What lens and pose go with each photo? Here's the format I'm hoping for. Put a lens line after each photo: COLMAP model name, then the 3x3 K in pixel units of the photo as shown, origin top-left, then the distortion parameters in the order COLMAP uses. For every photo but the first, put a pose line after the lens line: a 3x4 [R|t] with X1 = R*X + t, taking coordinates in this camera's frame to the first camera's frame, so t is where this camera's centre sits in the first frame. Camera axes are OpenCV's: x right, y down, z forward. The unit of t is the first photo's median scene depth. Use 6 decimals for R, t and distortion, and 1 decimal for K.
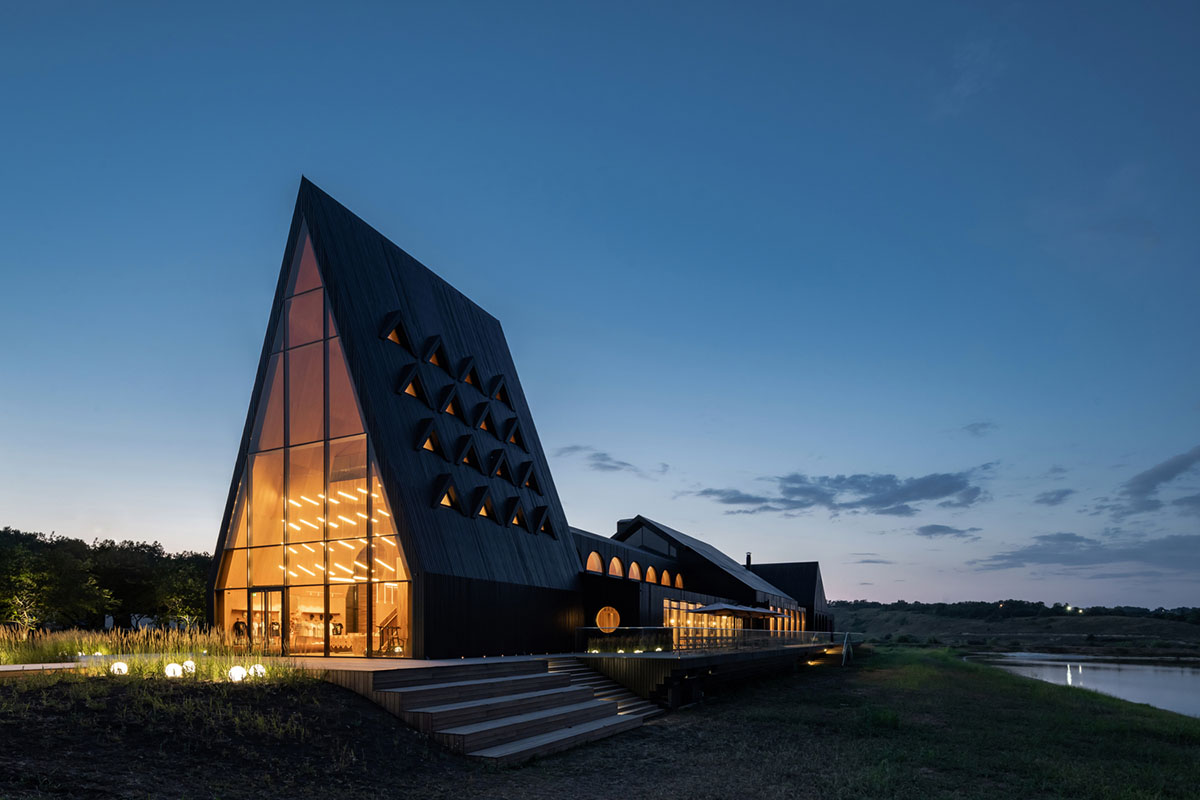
lens RADIAL K [[646.3, 0, 600.0], [0, 646.3, 400.0], [0, 0, 1]] dist [0.002248, 0.000602]
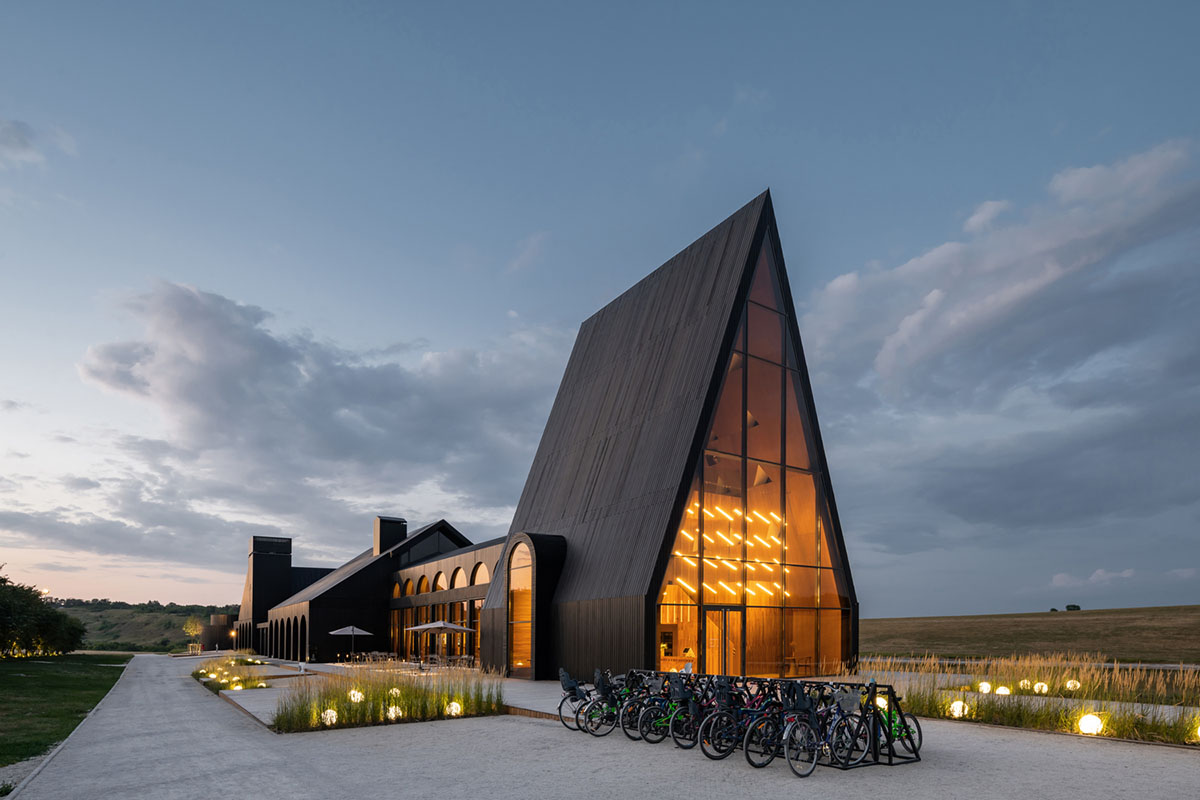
lens RADIAL K [[646.3, 0, 600.0], [0, 646.3, 400.0], [0, 0, 1]] dist [0.002248, 0.000602]
pose [[0.521715, 0.291208, 0.801880, -1.364280], [-0.287130, 0.945039, -0.156387, 0.202316], [-0.803349, -0.148654, 0.576655, 0.640076]]
